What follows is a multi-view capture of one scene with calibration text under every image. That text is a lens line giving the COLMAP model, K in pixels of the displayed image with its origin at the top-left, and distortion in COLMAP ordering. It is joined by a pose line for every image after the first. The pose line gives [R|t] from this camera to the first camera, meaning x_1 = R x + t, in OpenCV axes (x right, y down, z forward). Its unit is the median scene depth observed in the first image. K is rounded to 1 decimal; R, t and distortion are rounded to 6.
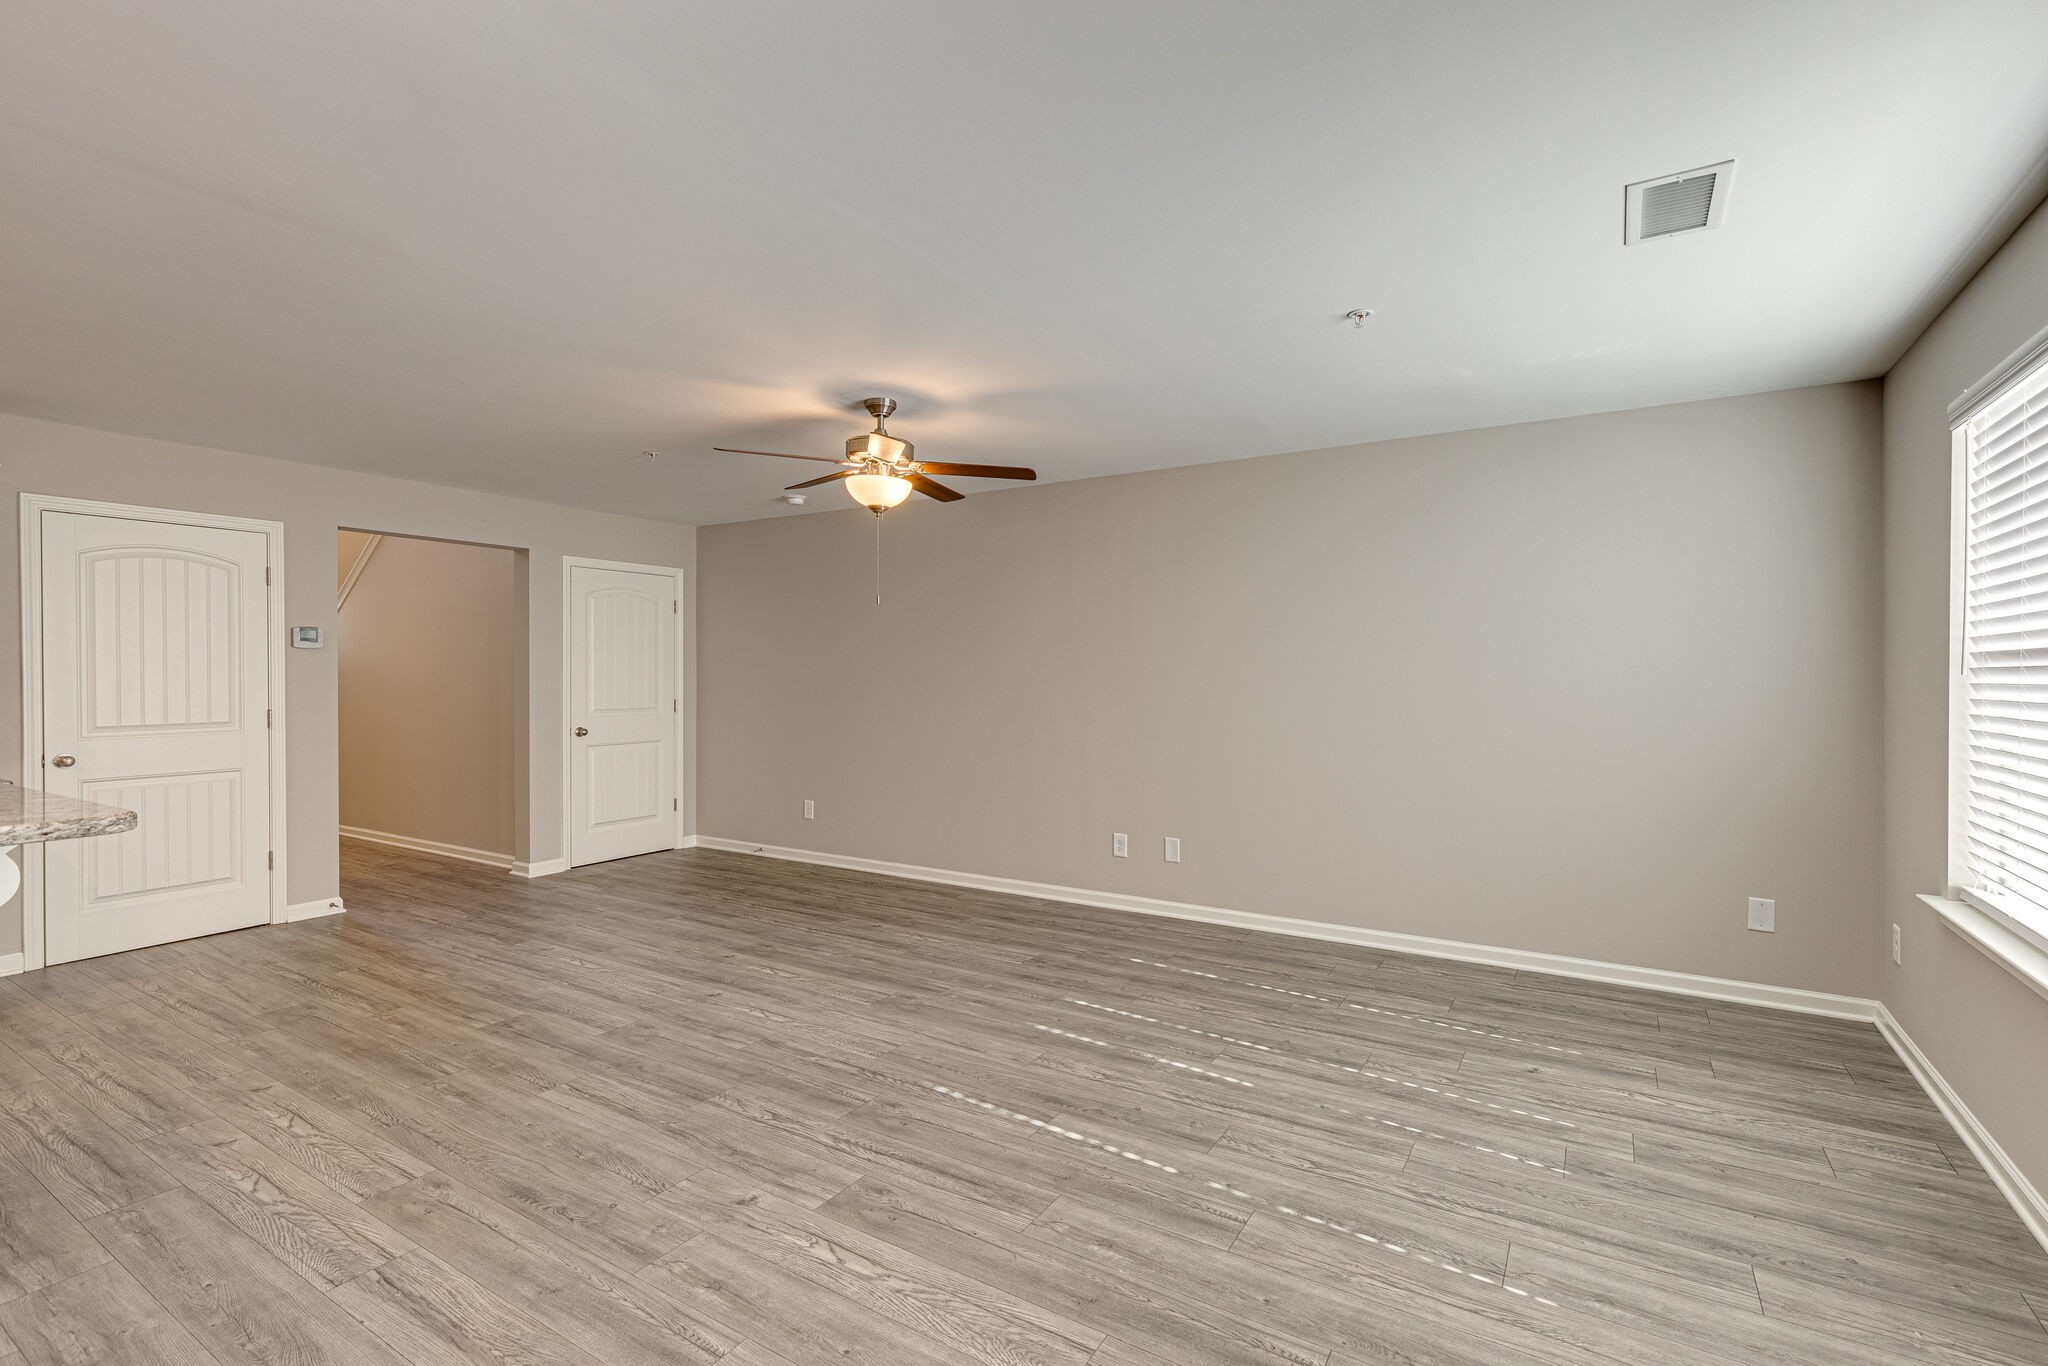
lens RADIAL K [[928.0, 0, 1036.5], [0, 928.0, 674.6], [0, 0, 1]] dist [0.010086, -0.000569]
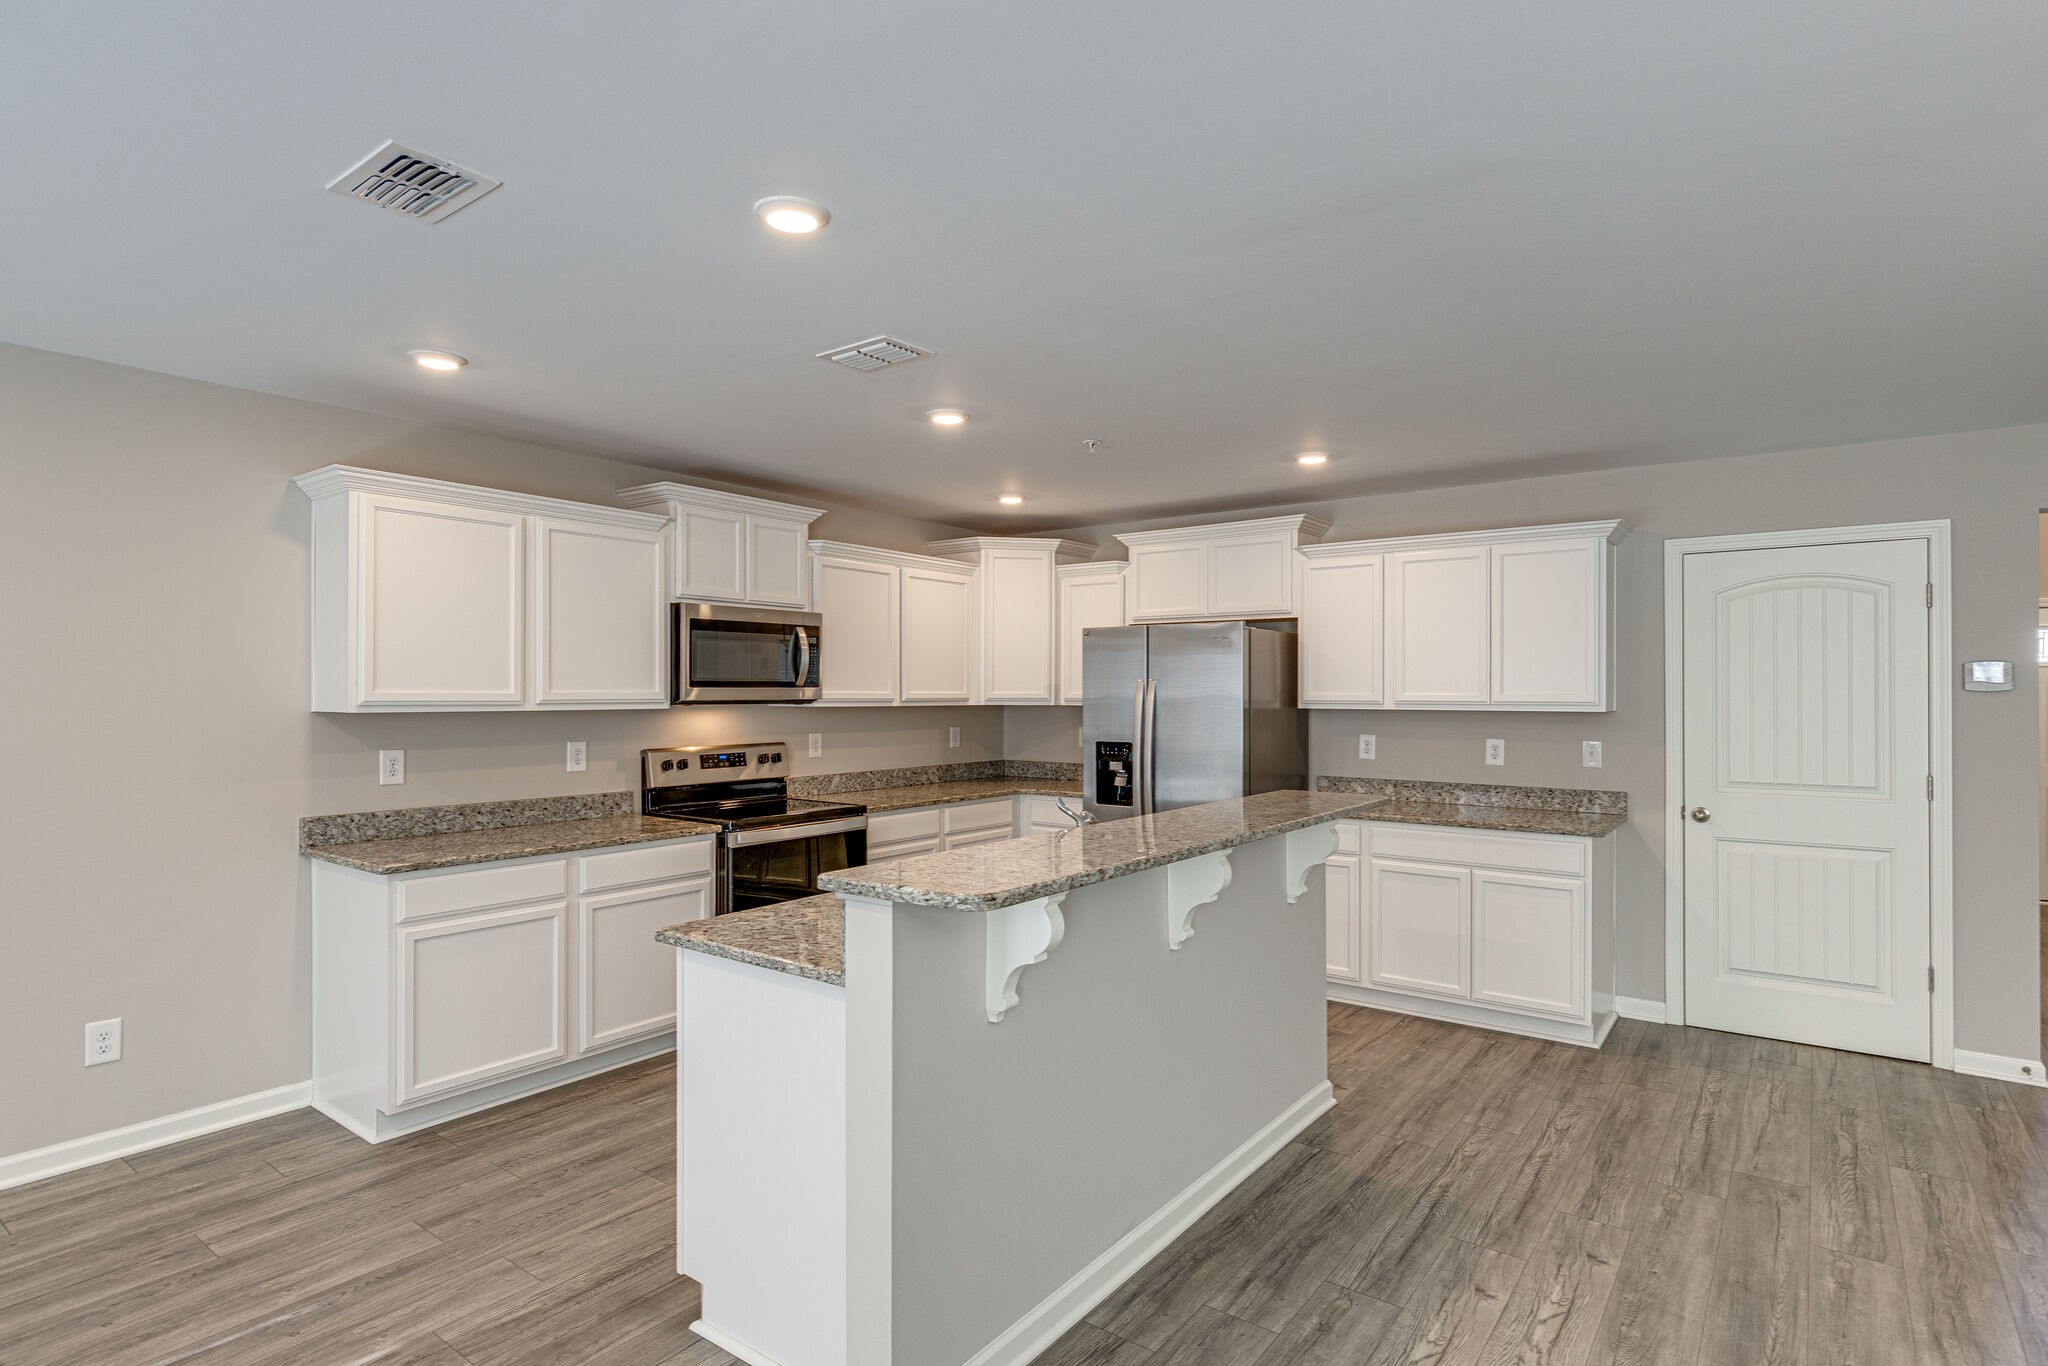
lens RADIAL K [[1046.3, 0, 1032.4], [0, 1046.3, 690.2], [0, 0, 1]] dist [-0.001248, 0.000328]
pose [[-0.085197, -0.002575, -0.996361, 0.083900], [-0.004224, 0.999989, -0.002223, -0.031947], [0.996355, 0.004019, -0.085207, 0.470063]]
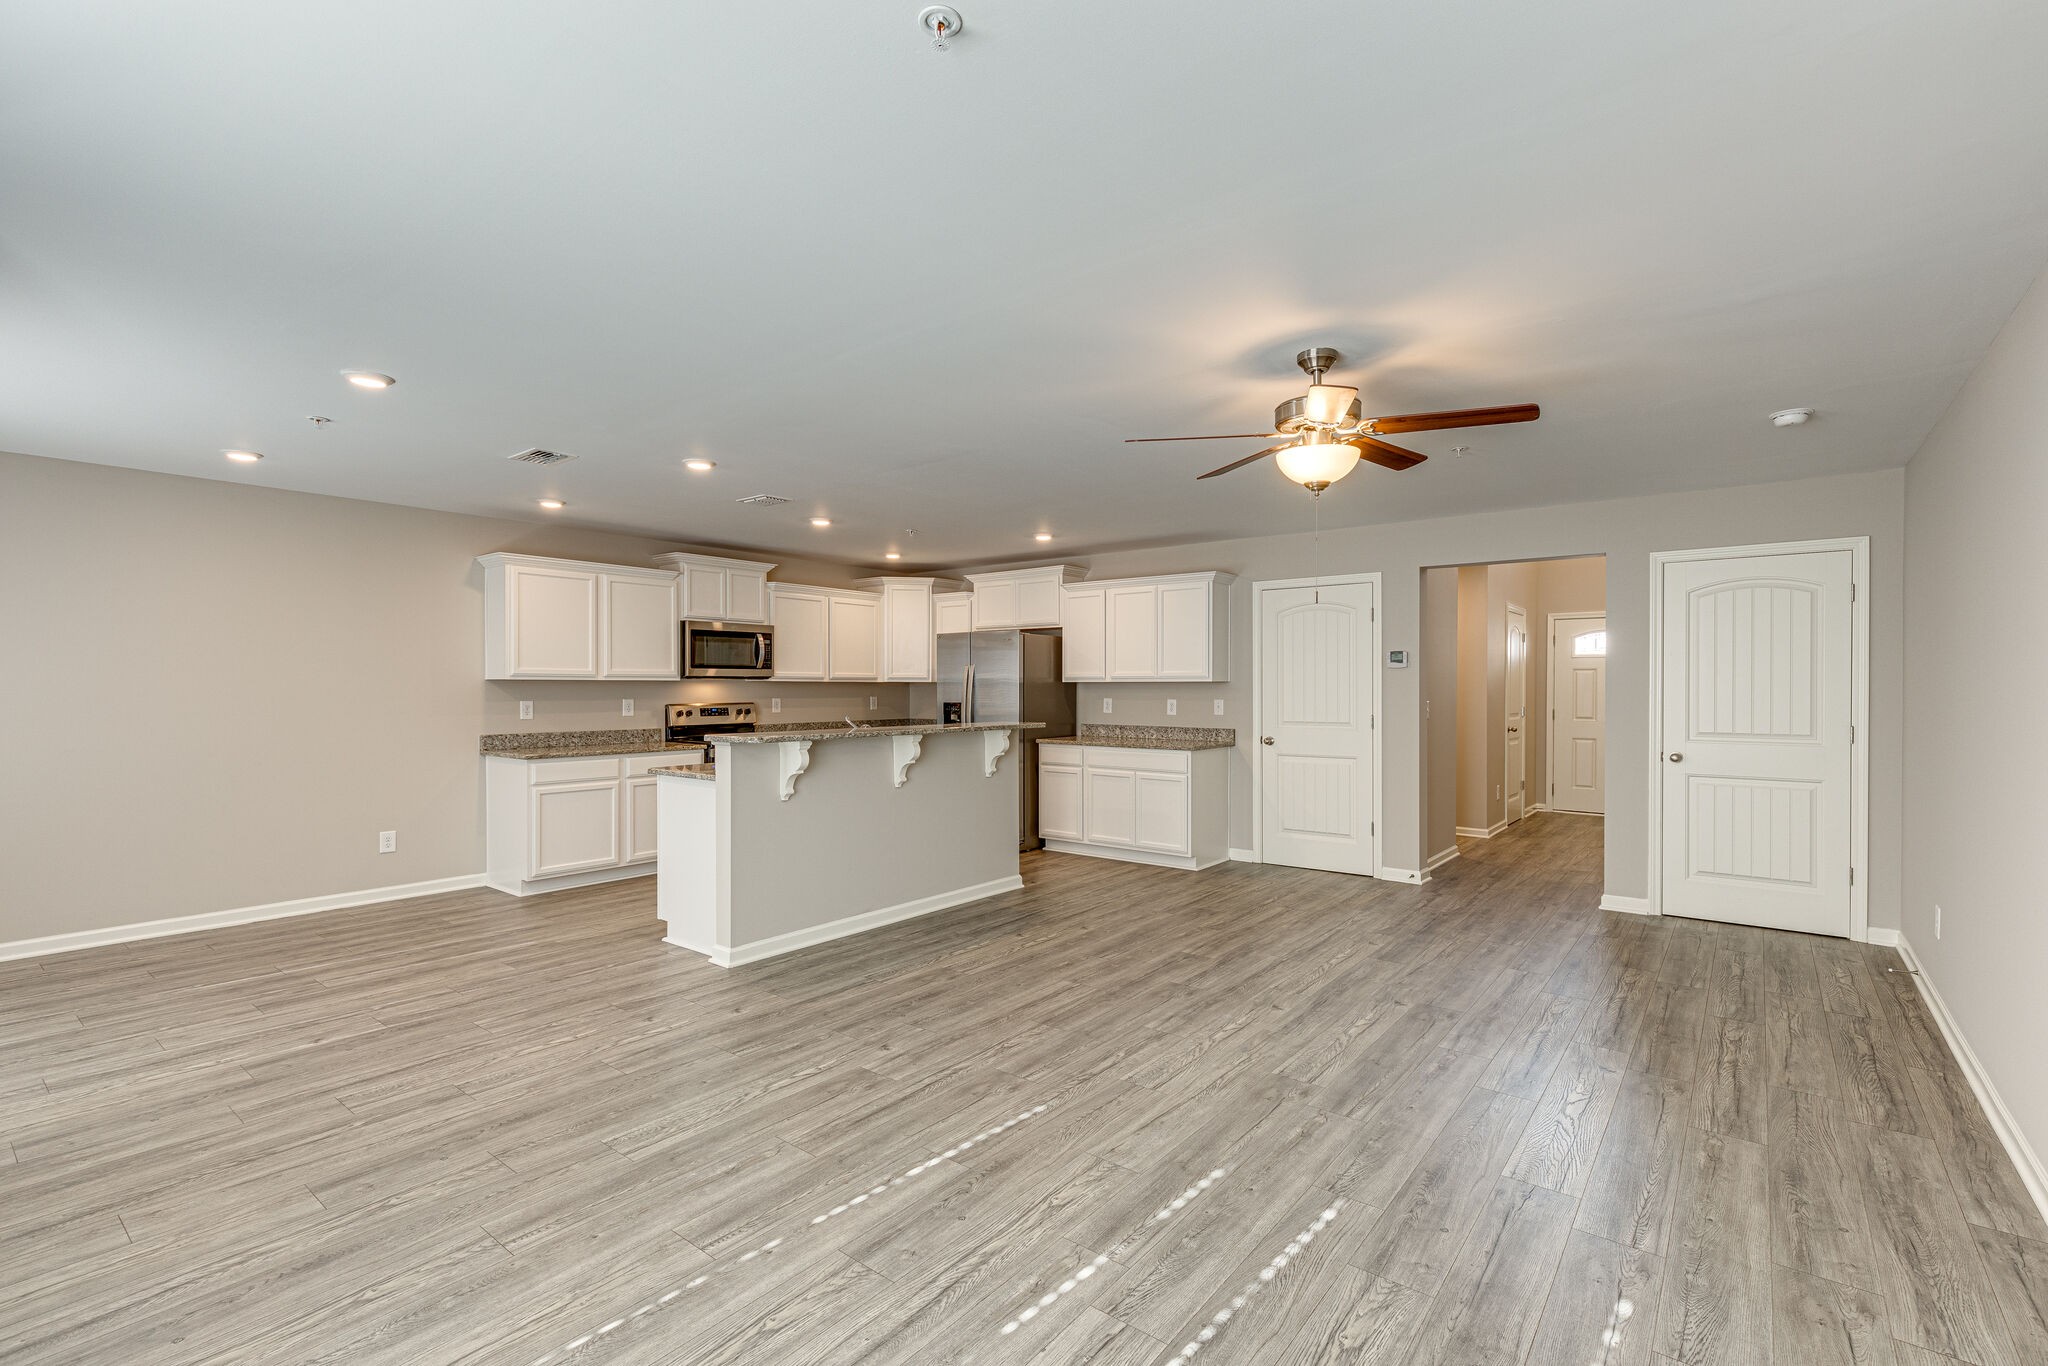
lens RADIAL K [[915.2, 0, 1033.0], [0, 915.2, 690.0], [0, 0, 1]] dist [0.006472, -0.000725]
pose [[-0.111452, 0.003333, -0.993764, 0.680056], [-0.002751, 0.999990, 0.003662, -0.001743], [0.993766, 0.003142, -0.111442, 0.865242]]
